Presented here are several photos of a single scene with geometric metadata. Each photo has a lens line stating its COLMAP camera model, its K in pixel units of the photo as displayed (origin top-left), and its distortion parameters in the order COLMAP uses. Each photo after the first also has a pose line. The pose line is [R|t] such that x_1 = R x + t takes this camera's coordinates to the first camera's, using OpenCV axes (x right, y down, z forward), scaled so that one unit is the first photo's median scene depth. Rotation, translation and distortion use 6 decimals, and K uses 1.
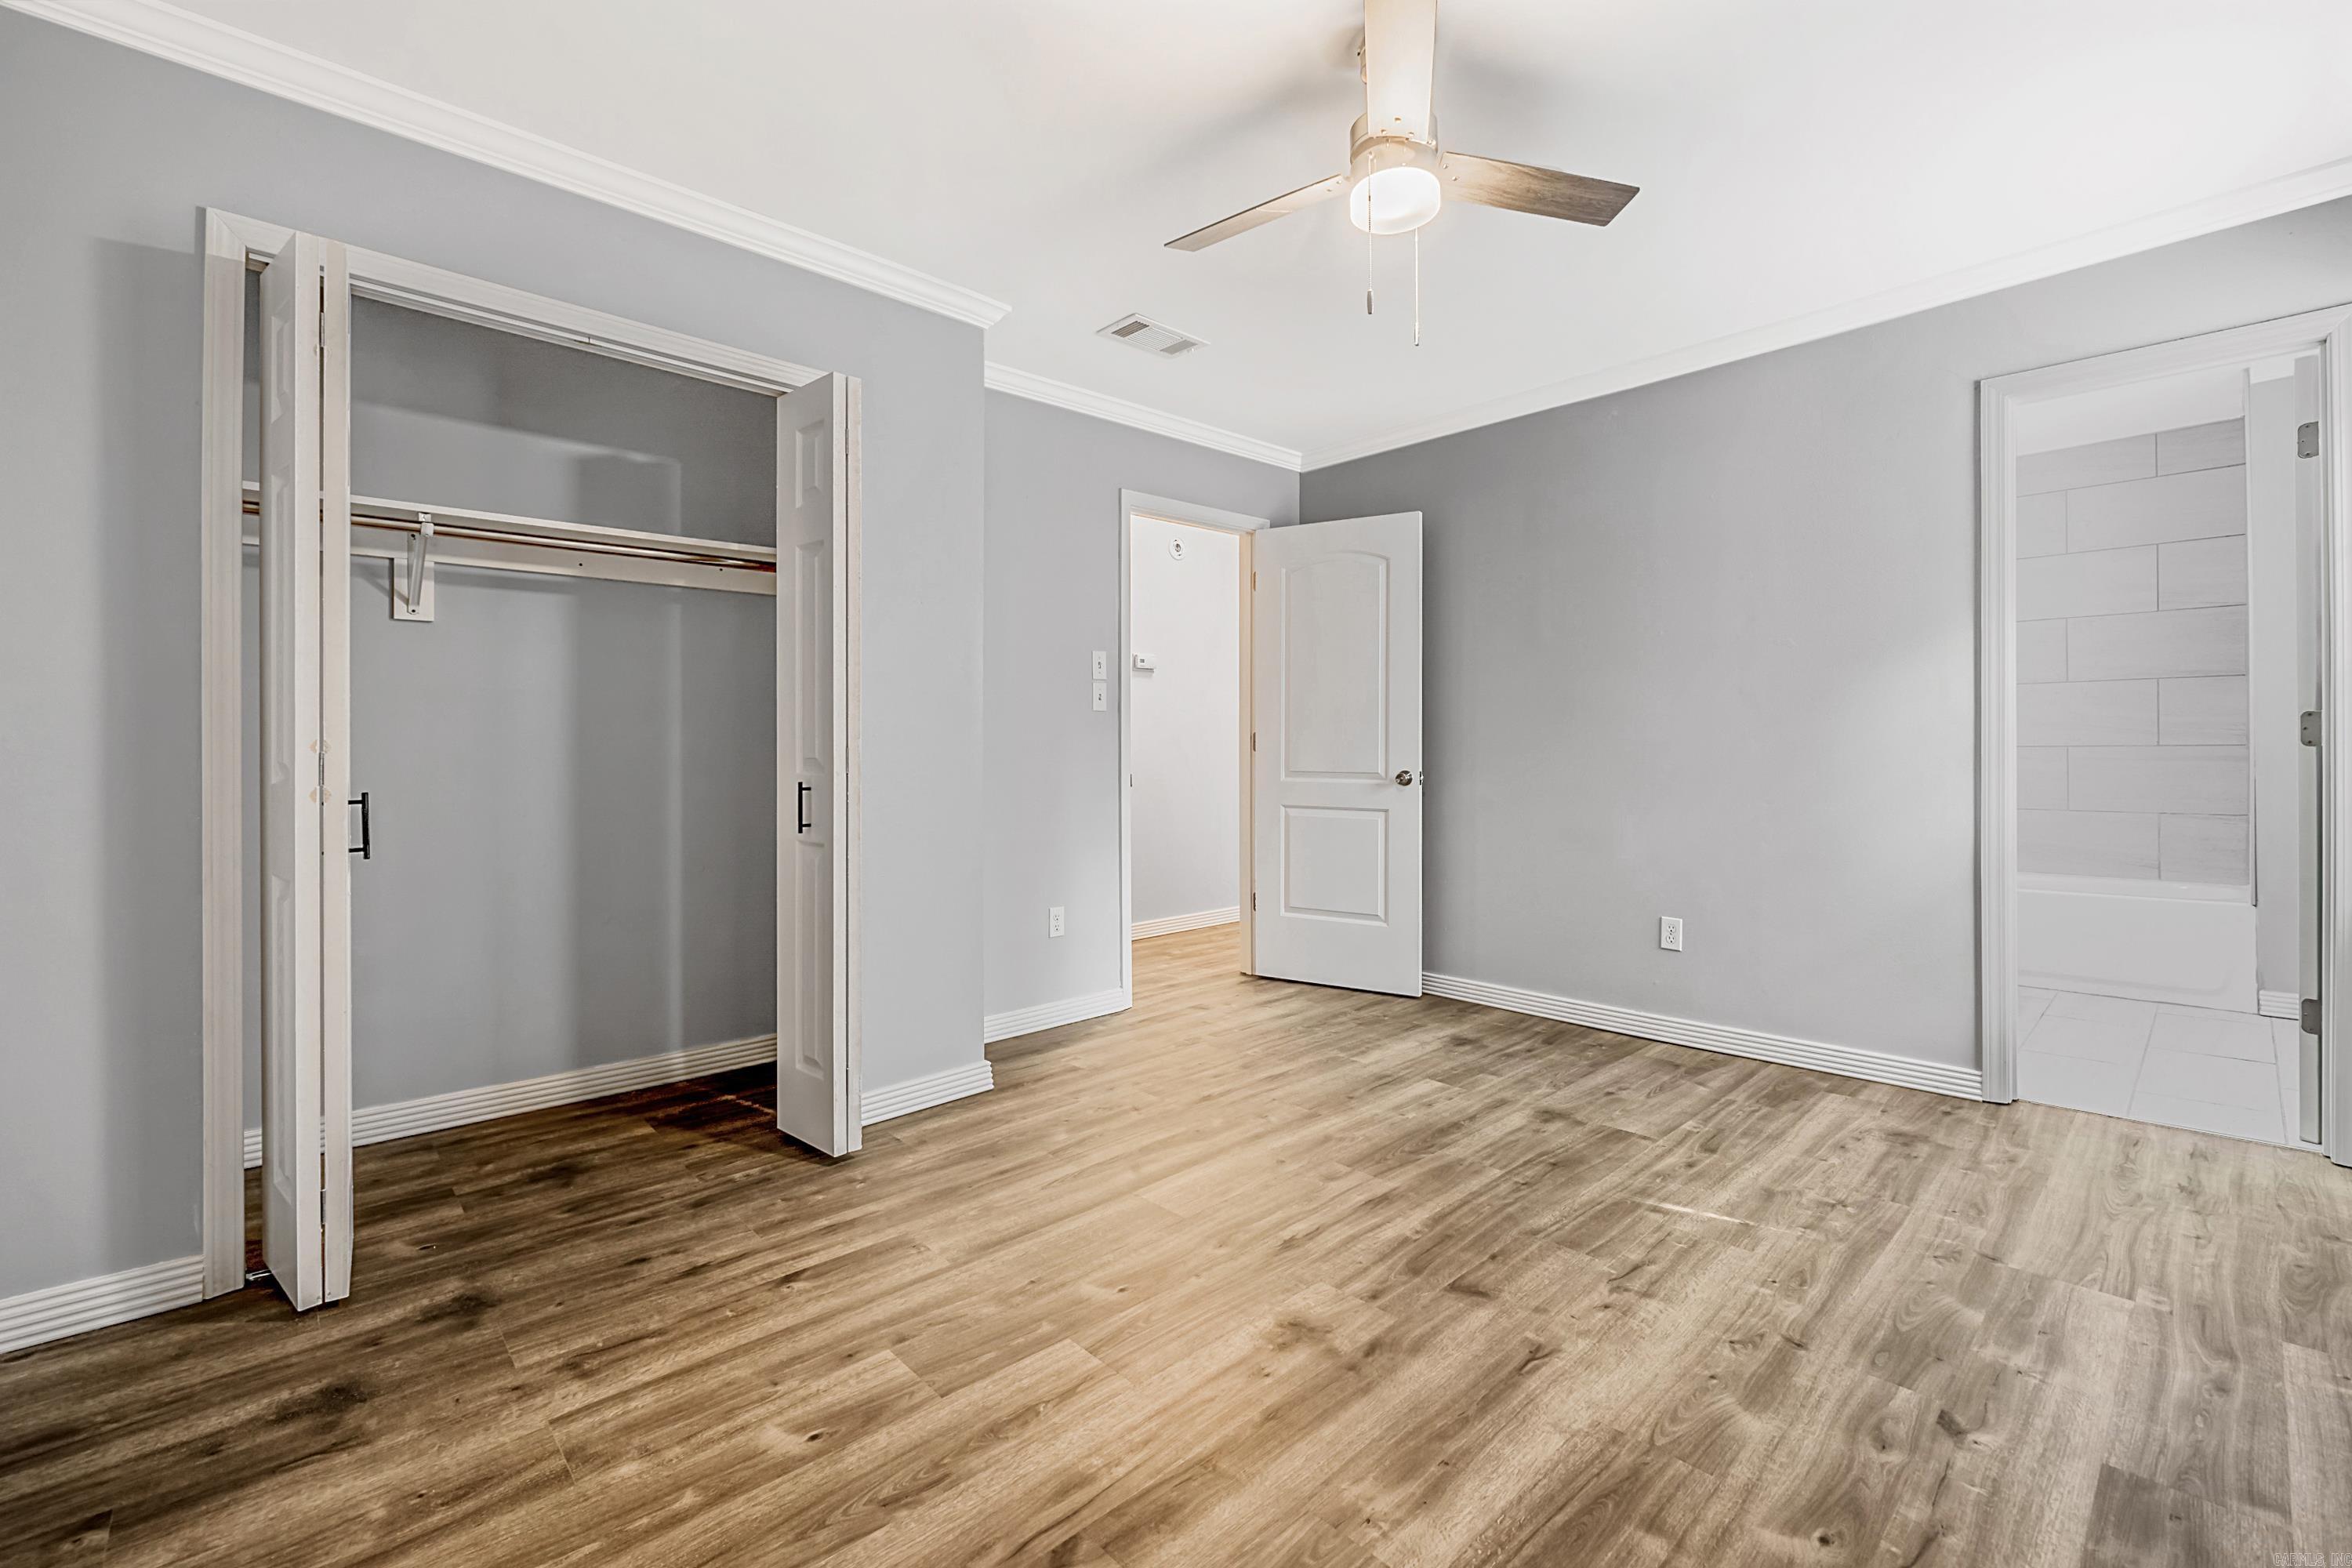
lens RADIAL K [[993.5, 0, 1184.5], [0, 993.5, 747.4], [0, 0, 1]] dist [-0.008280, -0.000370]
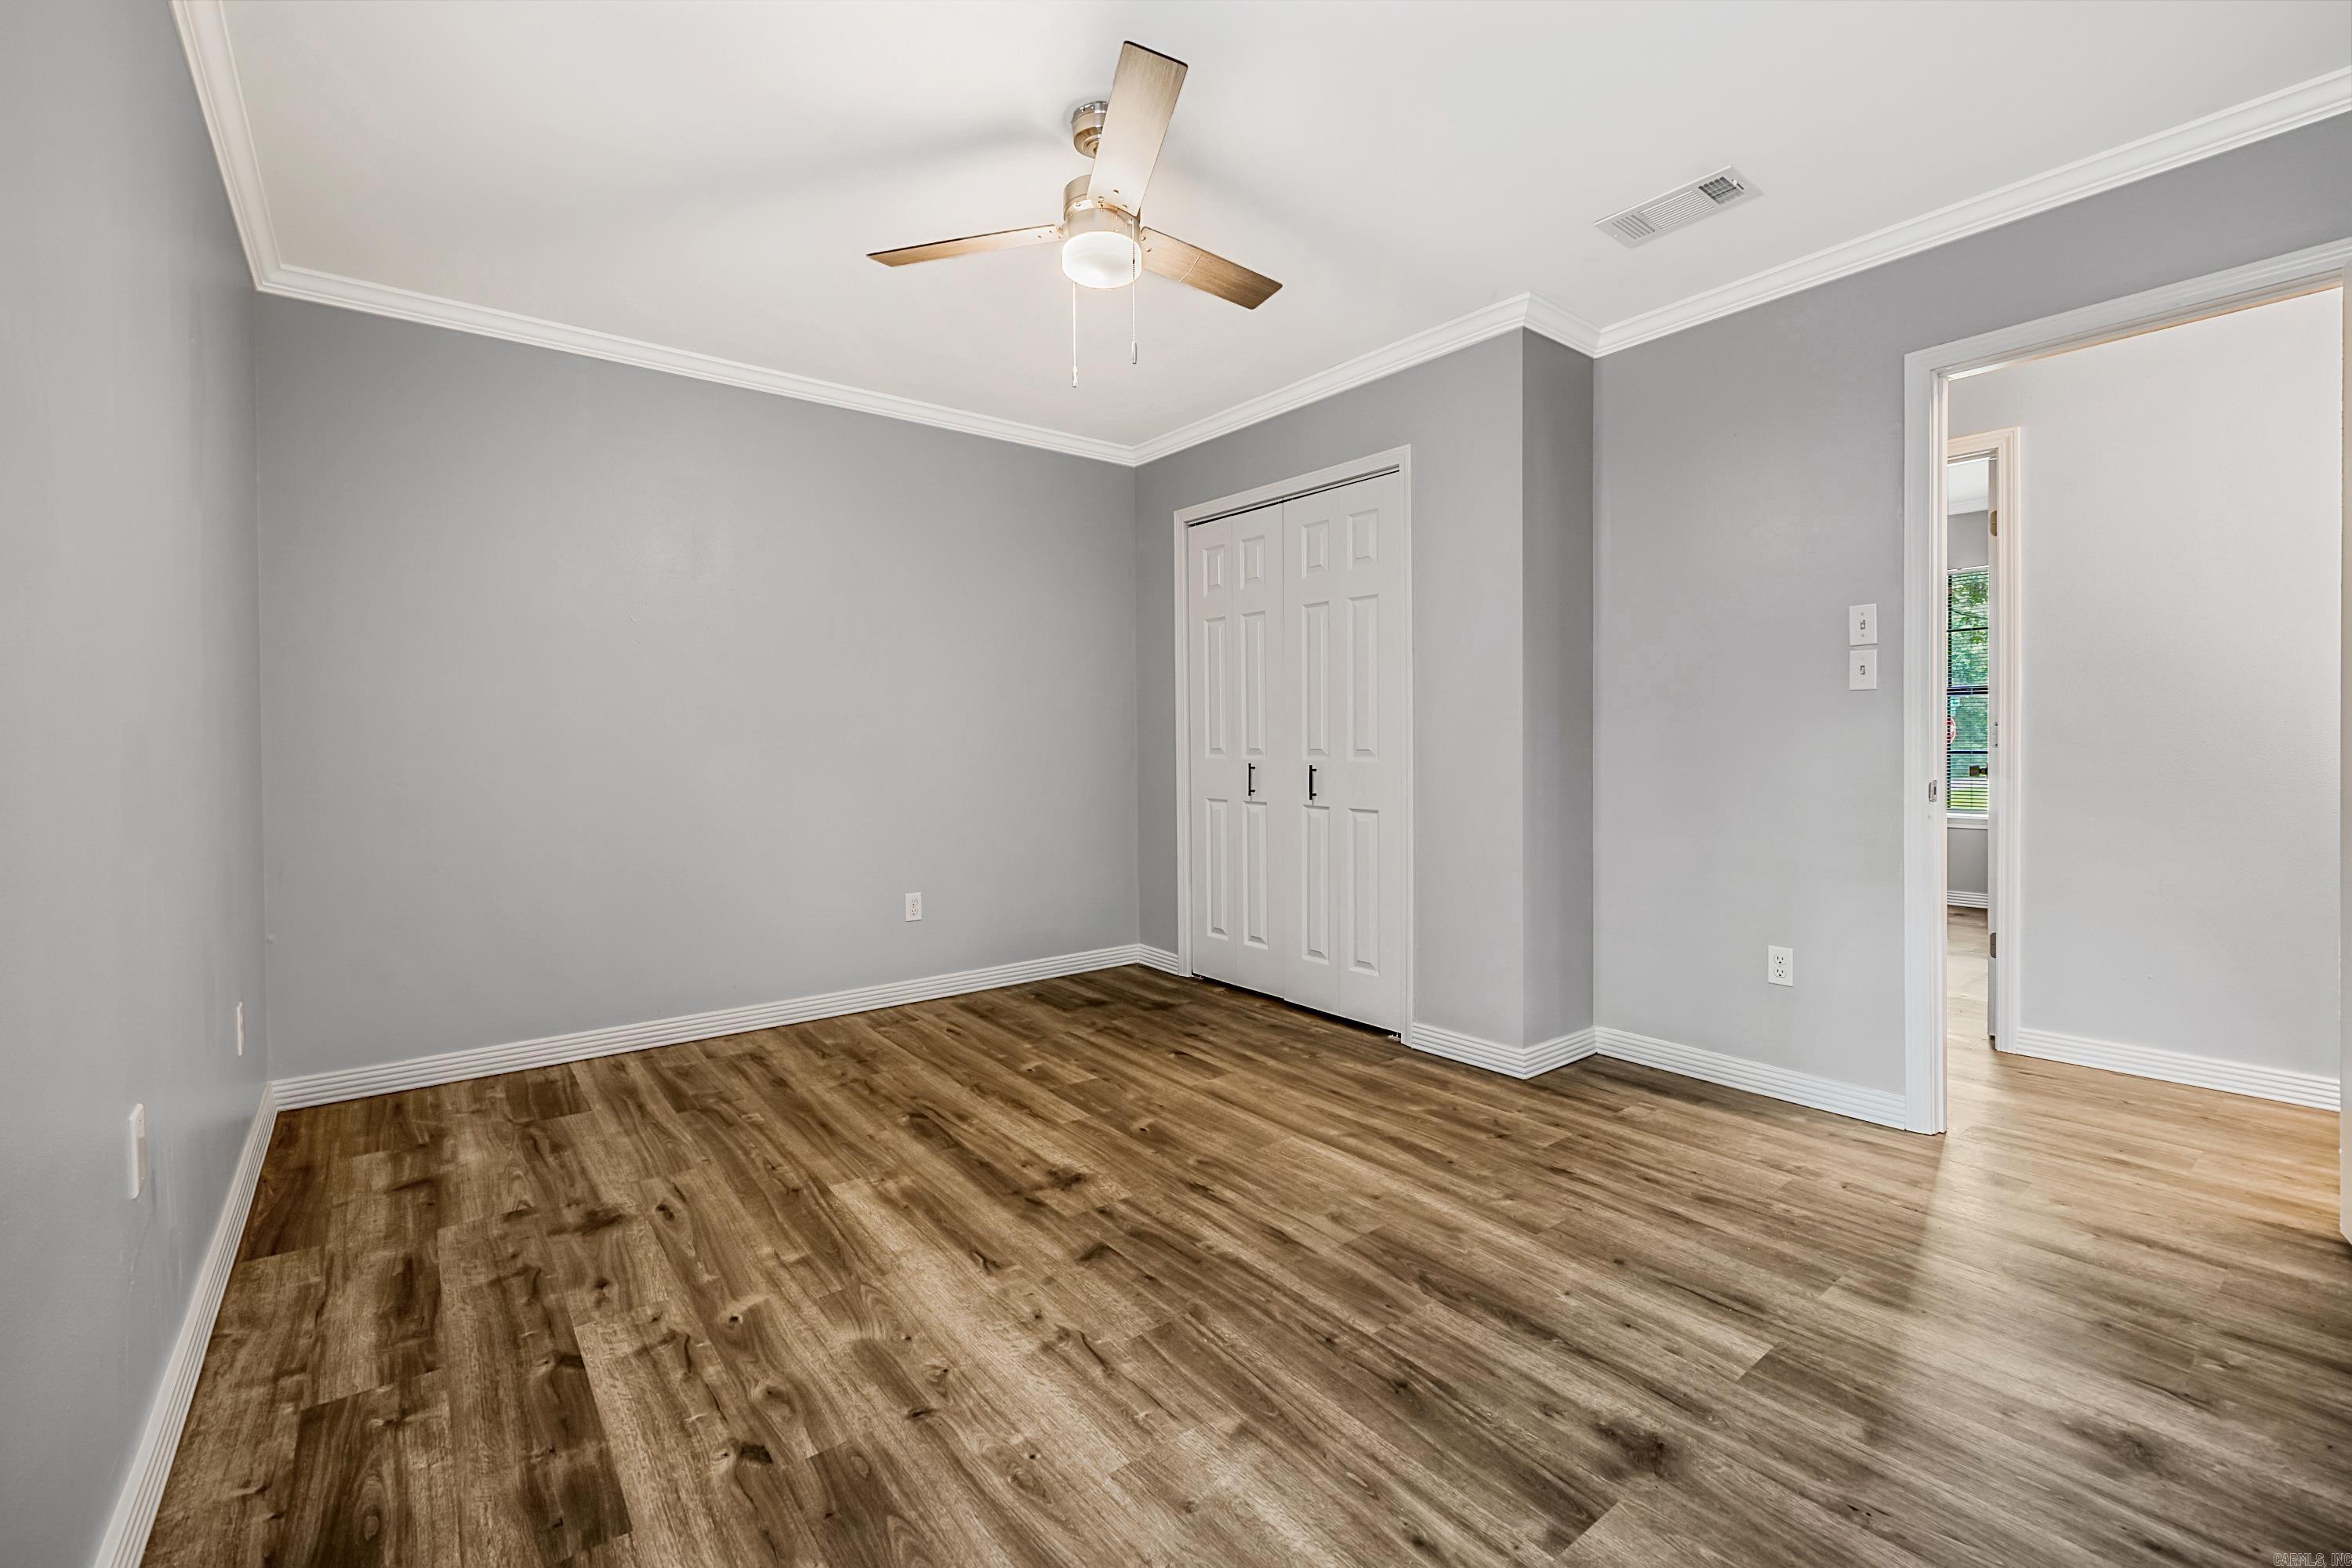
lens RADIAL K [[993.5, 0, 1184.5], [0, 993.5, 747.4], [0, 0, 1]] dist [-0.008280, -0.000370]
pose [[-0.079192, 0.014278, -0.996757, 1.198234], [0.004749, 0.999891, 0.013945, -0.013729], [0.996848, -0.003629, -0.079251, 1.055696]]
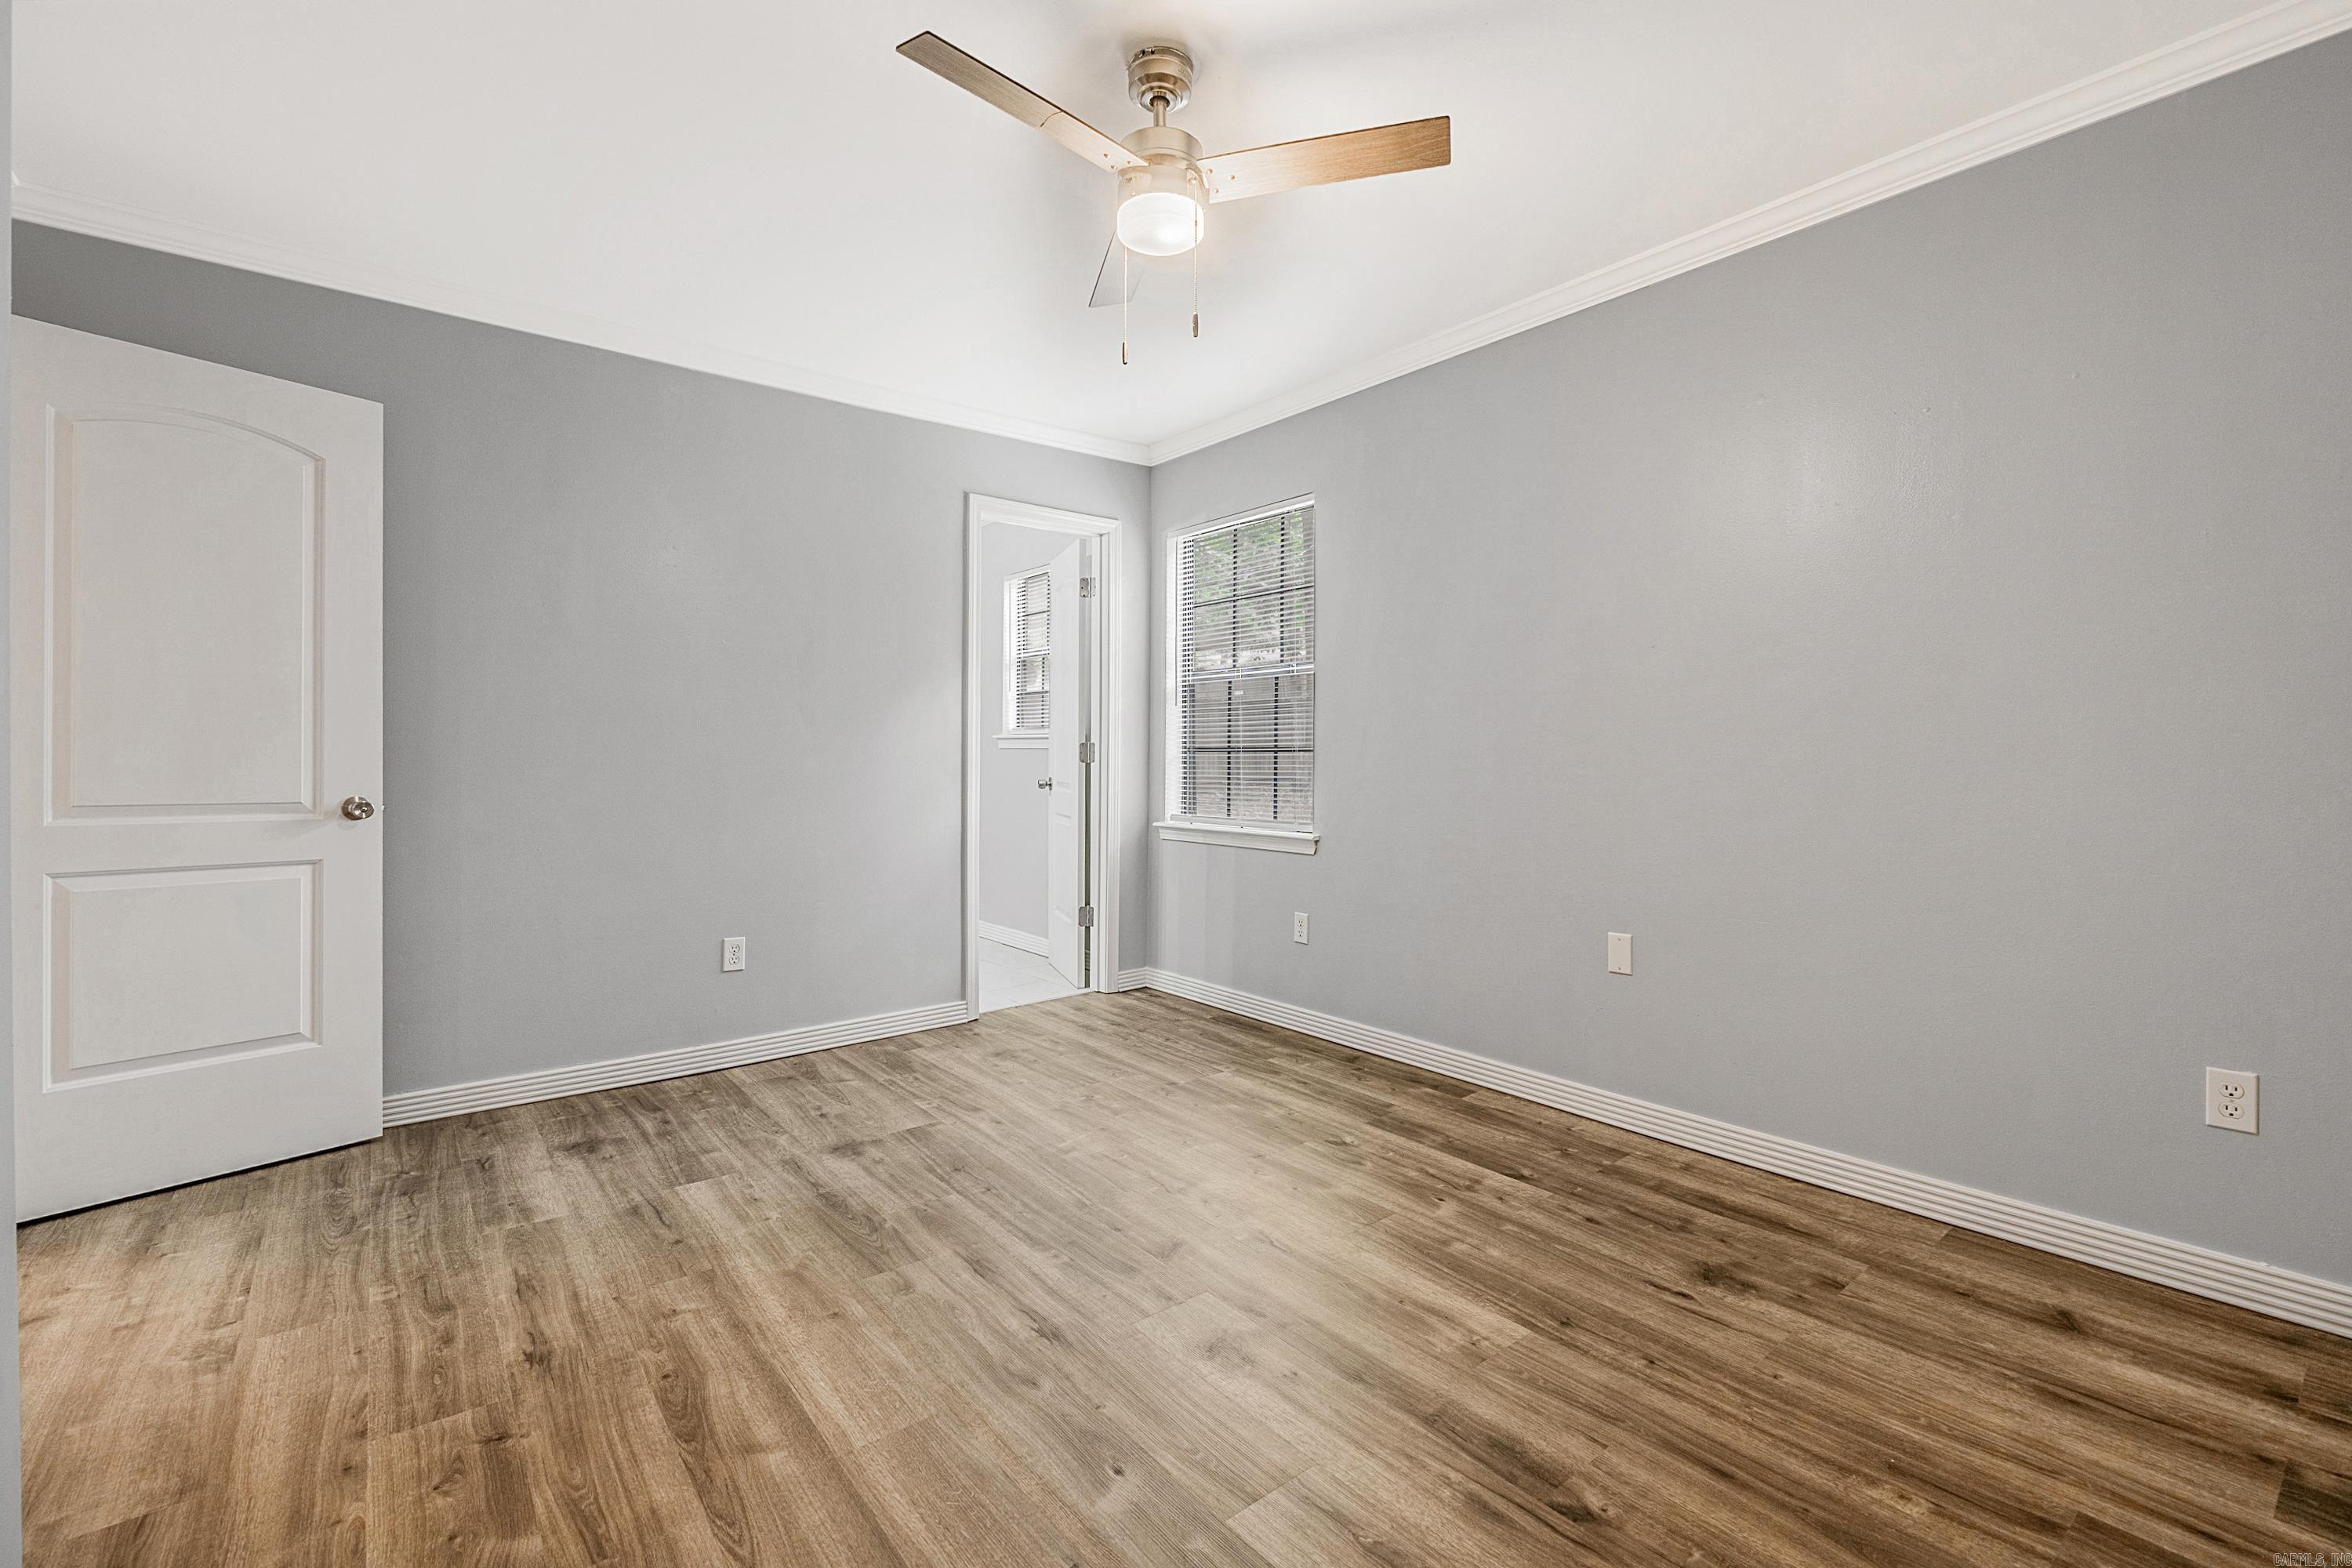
lens RADIAL K [[1010.6, 0, 1161.3], [0, 1010.6, 769.2], [0, 0, 1]] dist [-0.008991, -0.000342]
pose [[0.091372, -0.002720, 0.995813, -0.742635], [0.000887, 0.999996, 0.002651, 0.007523], [-0.995816, 0.000641, 0.091374, 0.807189]]
